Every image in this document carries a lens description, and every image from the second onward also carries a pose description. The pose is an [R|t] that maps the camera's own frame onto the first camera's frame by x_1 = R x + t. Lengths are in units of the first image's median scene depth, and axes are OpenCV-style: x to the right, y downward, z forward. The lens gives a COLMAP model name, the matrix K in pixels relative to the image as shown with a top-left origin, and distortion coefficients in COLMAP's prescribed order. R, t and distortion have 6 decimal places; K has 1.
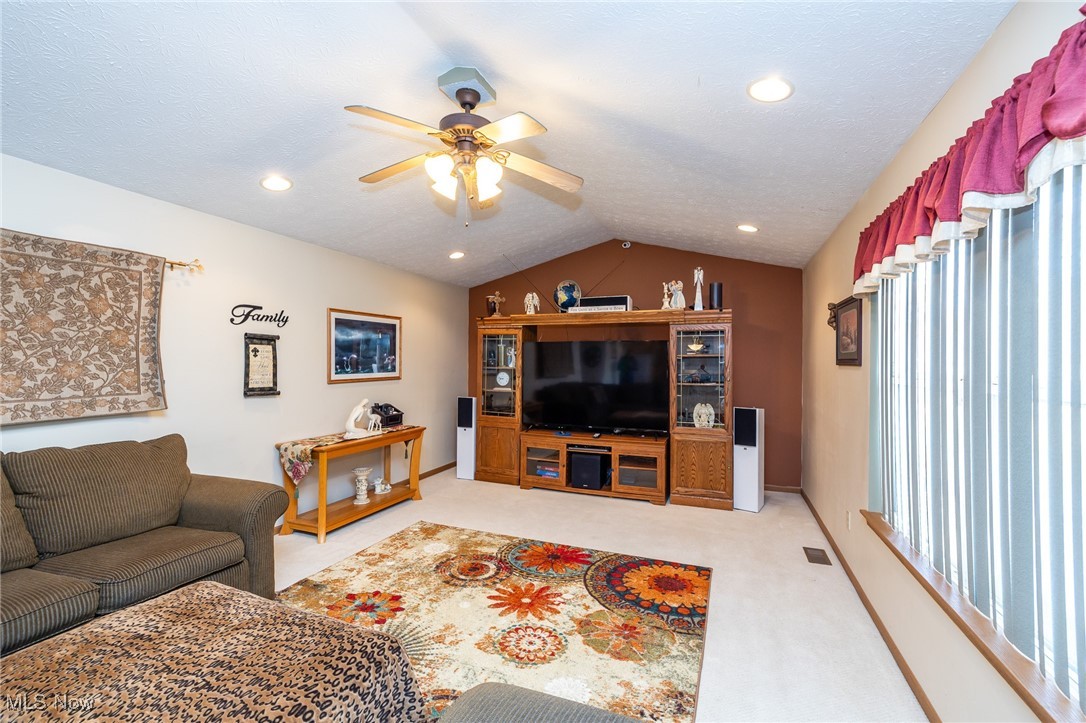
lens RADIAL K [[458.6, 0, 548.4], [0, 458.6, 367.2], [0, 0, 1]] dist [-0.000850, 0.000309]
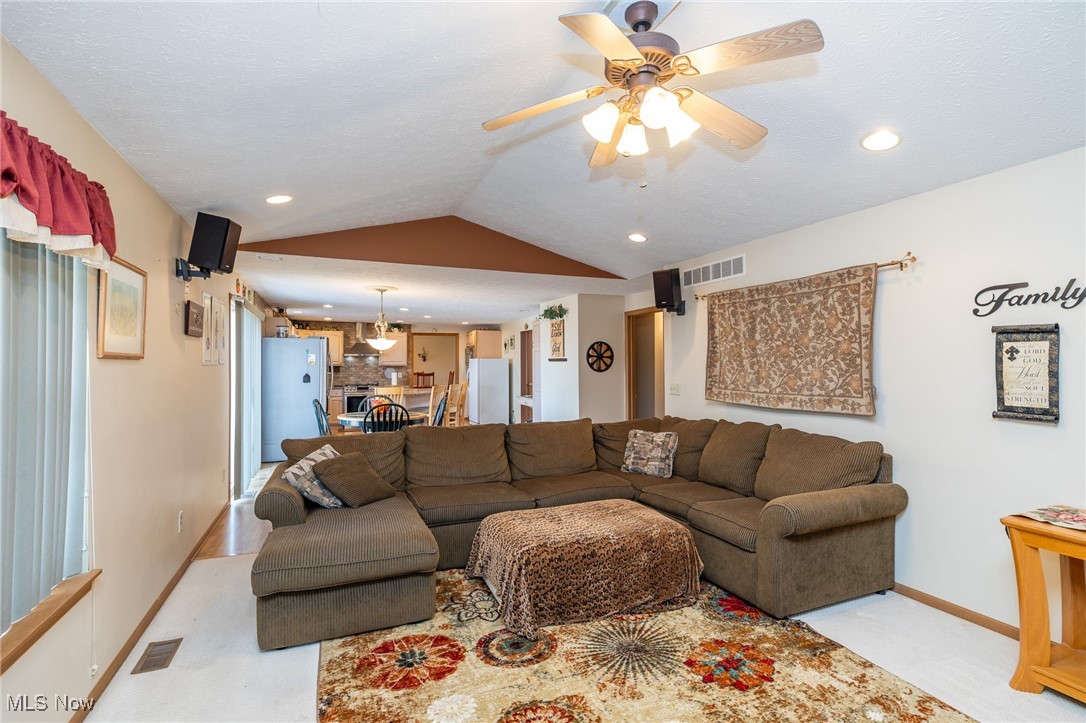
lens RADIAL K [[522.5, 0, 543.8], [0, 522.5, 354.5], [0, 0, 1]] dist [0.018793, 0.000644]
pose [[-0.709526, -0.002652, -0.704674, 0.492367], [0.006654, 0.999923, -0.010464, -0.034624], [0.704648, -0.012113, -0.709454, 1.343890]]
